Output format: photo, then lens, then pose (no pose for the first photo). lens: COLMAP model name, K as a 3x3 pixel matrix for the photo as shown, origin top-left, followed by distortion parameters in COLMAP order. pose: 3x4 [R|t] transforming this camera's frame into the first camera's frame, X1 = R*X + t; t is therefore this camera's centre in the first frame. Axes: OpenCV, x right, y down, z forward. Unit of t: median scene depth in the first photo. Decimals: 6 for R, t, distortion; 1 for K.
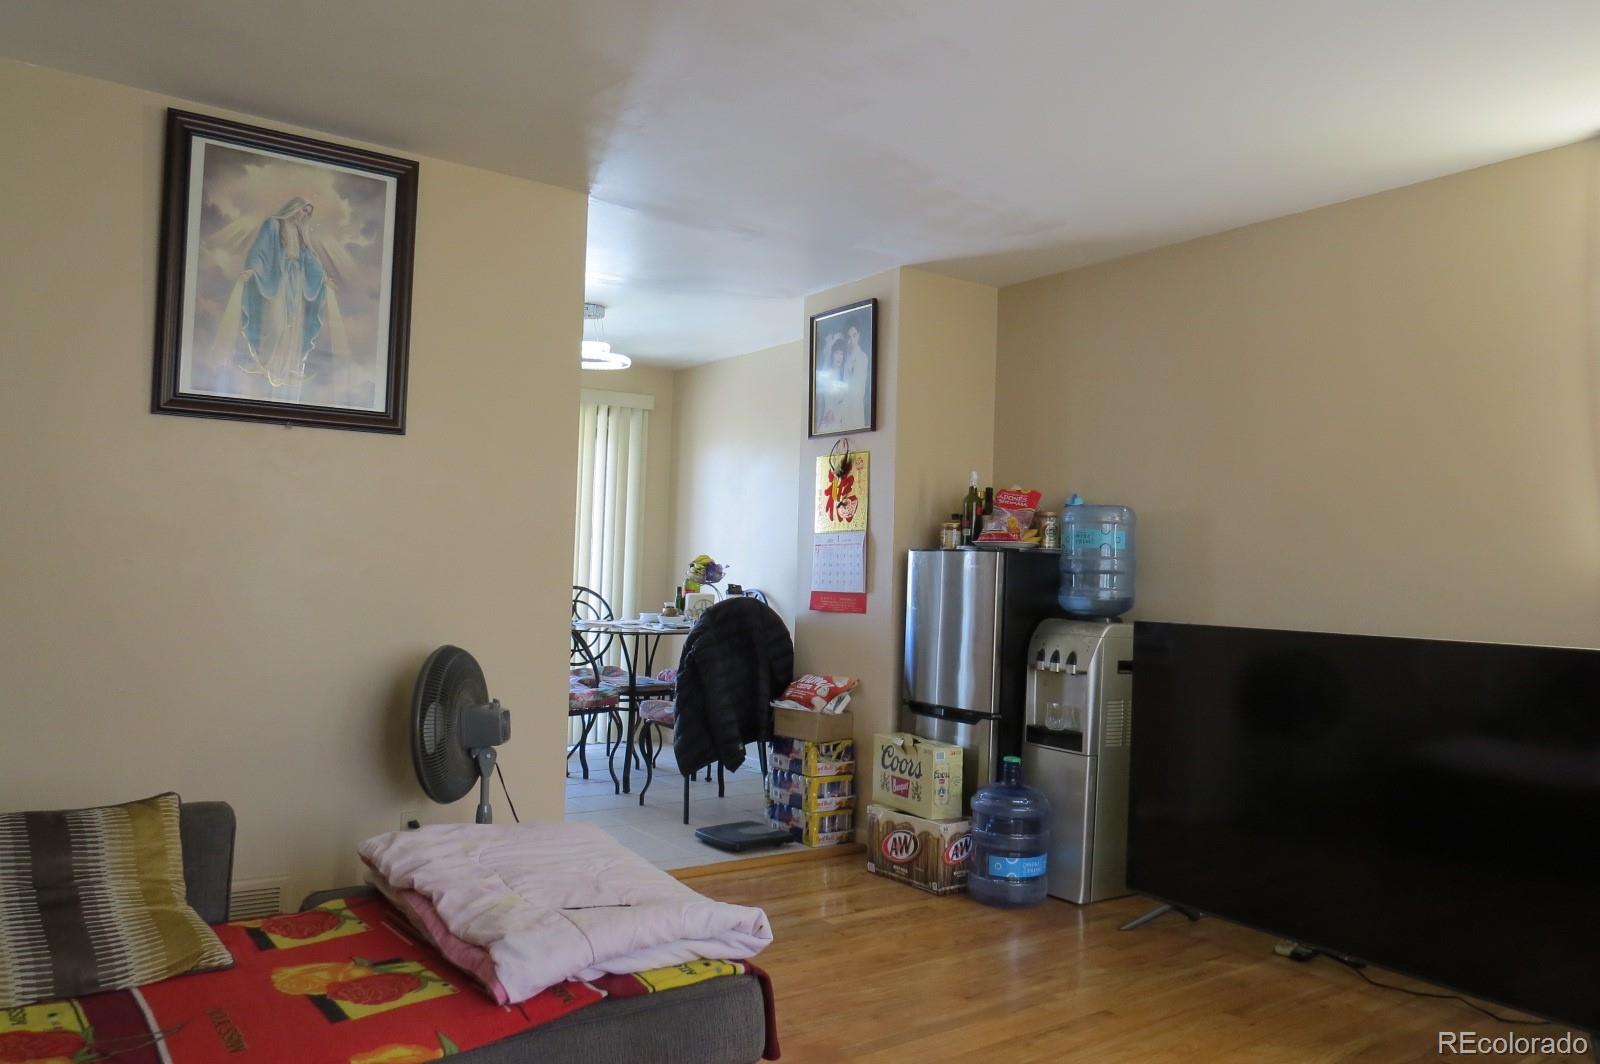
lens RADIAL K [[1176.4, 0, 800.5], [0, 1176.4, 532.3], [0, 0, 1]] dist [-0.015092, -0.004512]
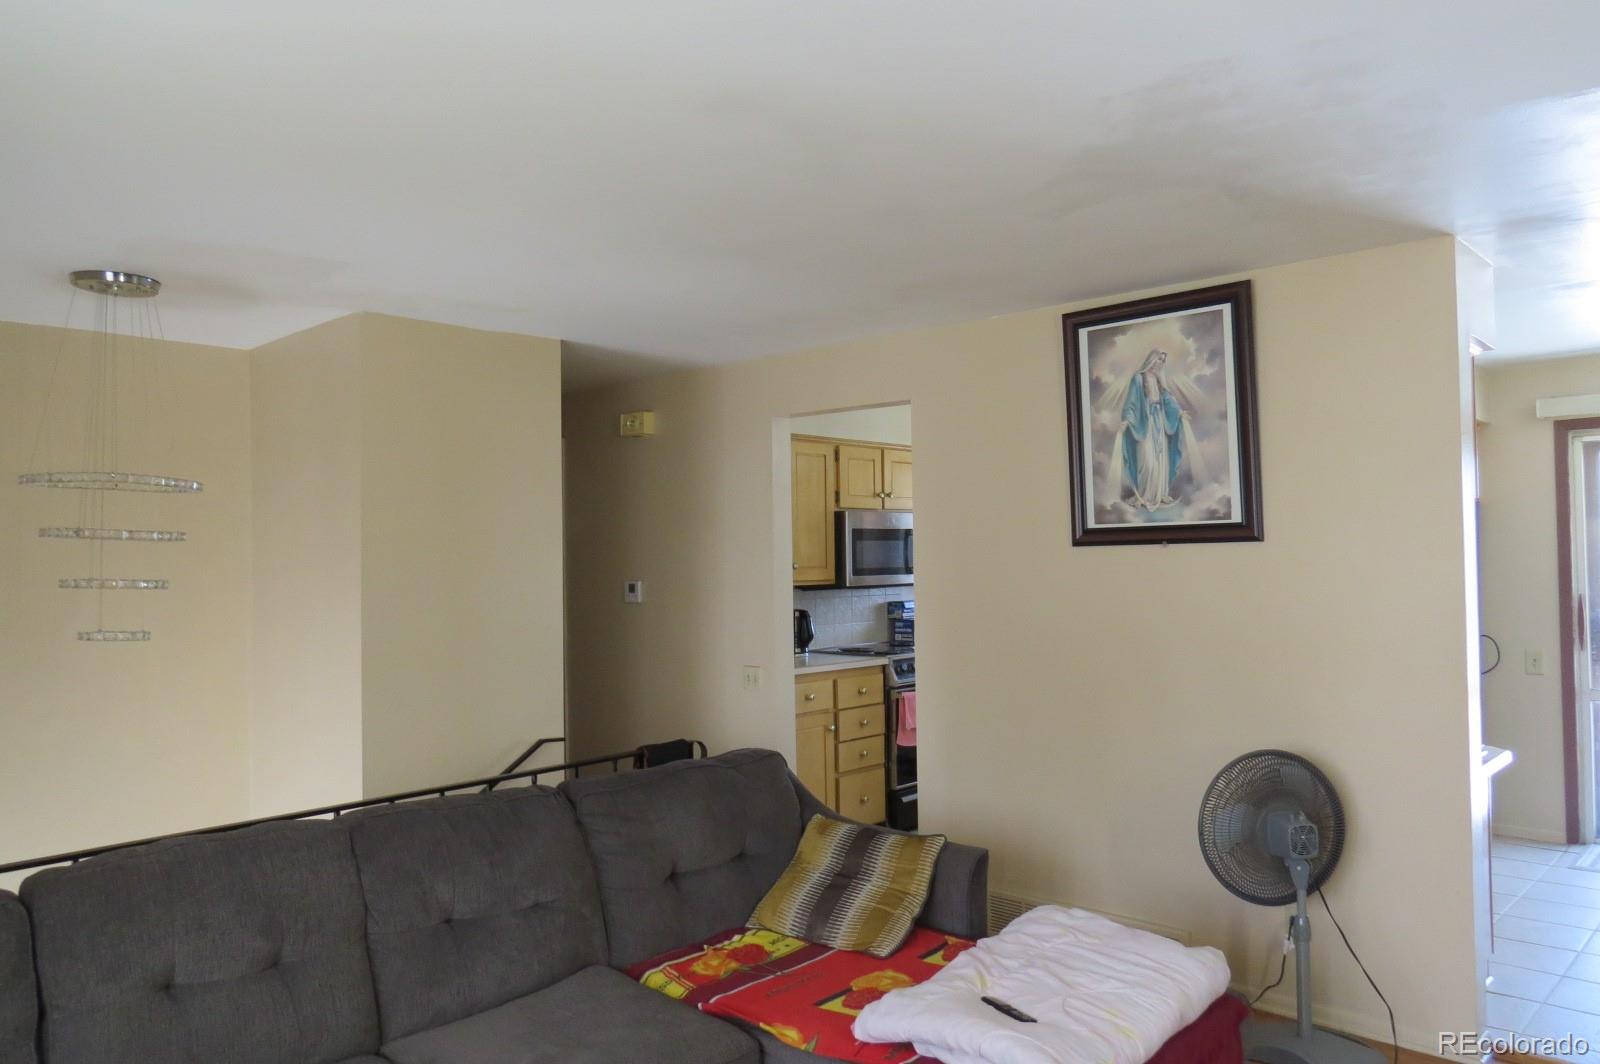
lens RADIAL K [[1176.4, 0, 804.0], [0, 1176.4, 538.8], [0, 0, 1]] dist [-0.015092, -0.004512]
pose [[0.171623, -0.045363, -0.984118, 0.664093], [0.058339, 0.997654, -0.035813, -0.076303], [0.983434, -0.051266, 0.173867, 0.445775]]
